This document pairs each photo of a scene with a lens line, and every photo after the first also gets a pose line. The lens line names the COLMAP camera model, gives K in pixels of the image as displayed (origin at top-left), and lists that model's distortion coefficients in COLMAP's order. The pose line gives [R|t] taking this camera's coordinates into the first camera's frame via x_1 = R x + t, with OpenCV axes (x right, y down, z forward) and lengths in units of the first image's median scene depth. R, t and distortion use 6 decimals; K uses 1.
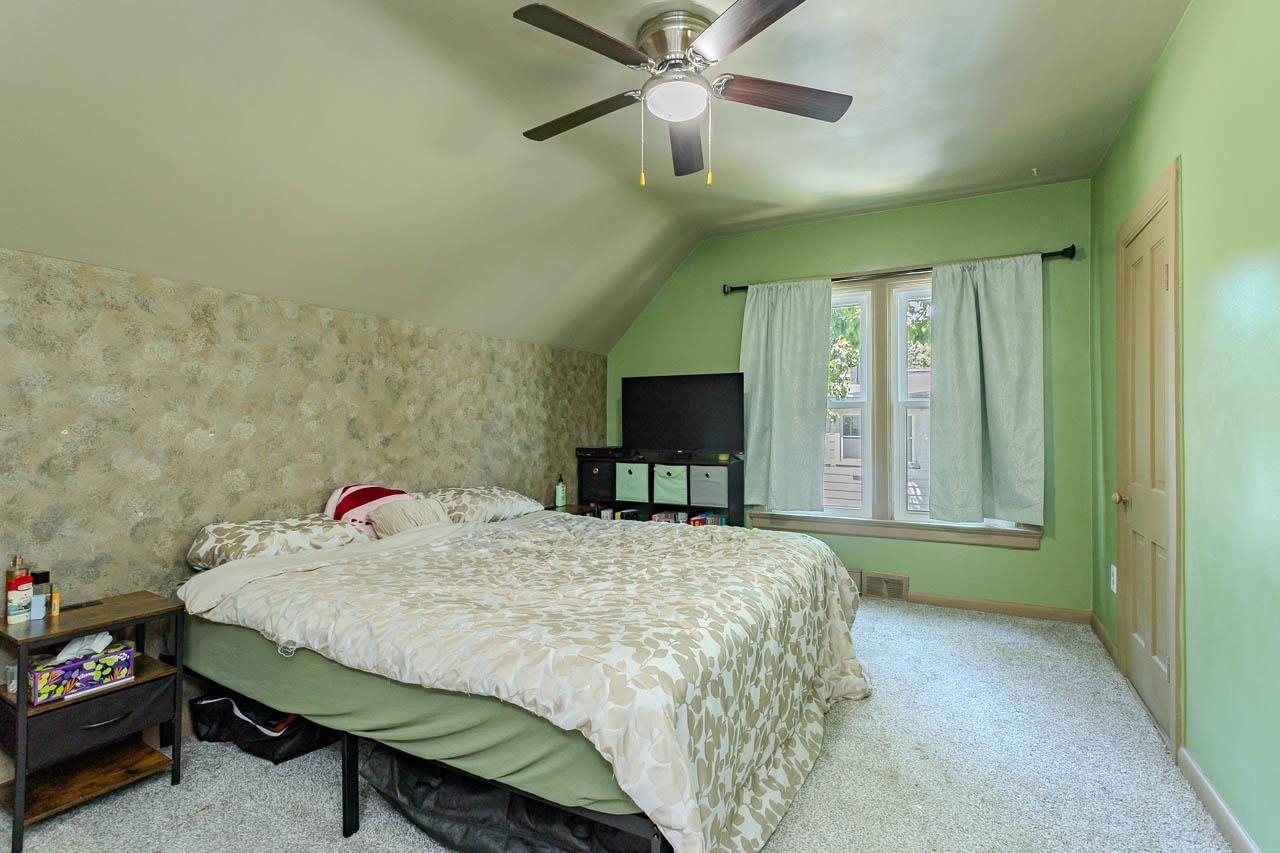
lens RADIAL K [[607.1, 0, 638.8], [0, 607.1, 426.1], [0, 0, 1]] dist [0.001779, 0.000942]
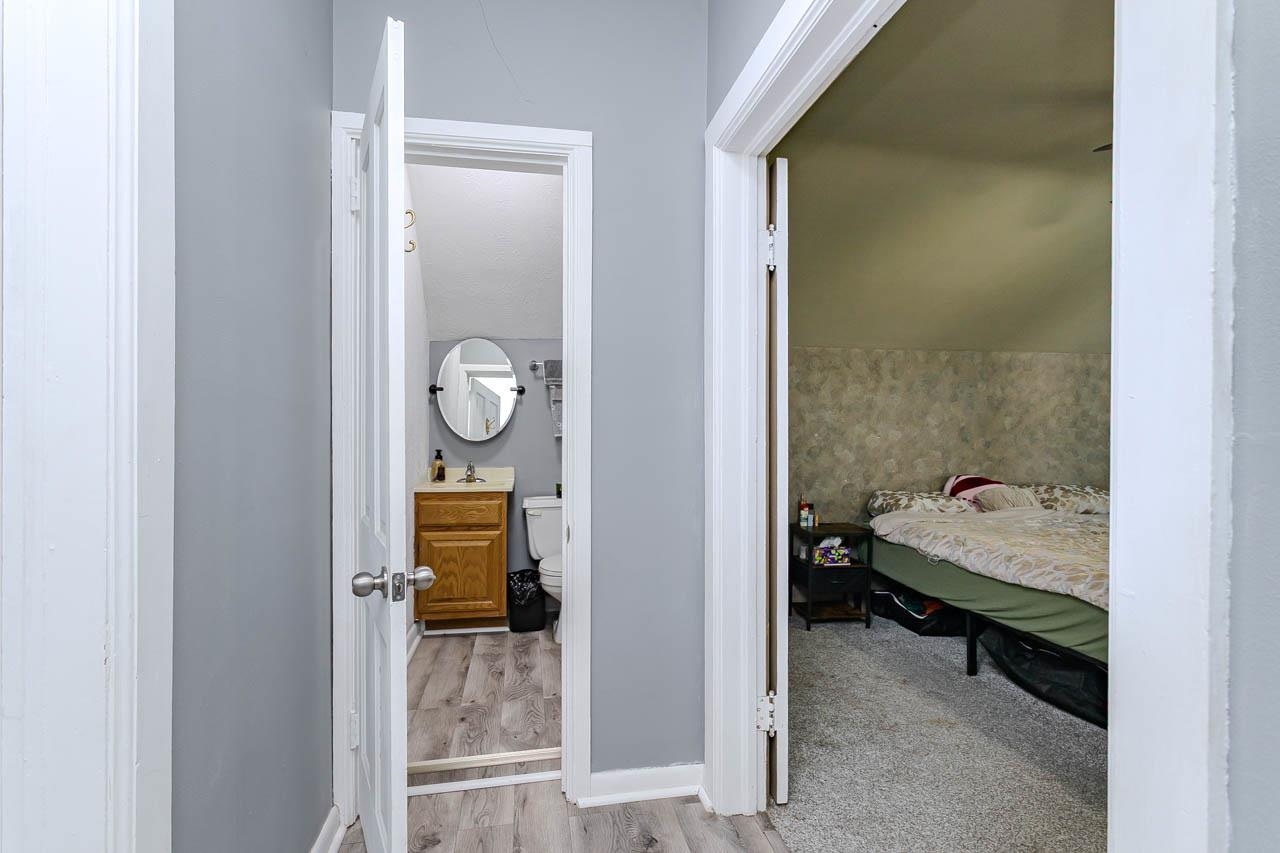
lens RADIAL K [[607.1, 0, 635.2], [0, 607.1, 434.4], [0, 0, 1]] dist [0.001779, 0.000942]
pose [[0.623814, 0.005237, -0.781556, 0.193477], [-0.004412, 0.999985, 0.003179, 0.003406], [0.781561, 0.001465, 0.623827, -0.589265]]
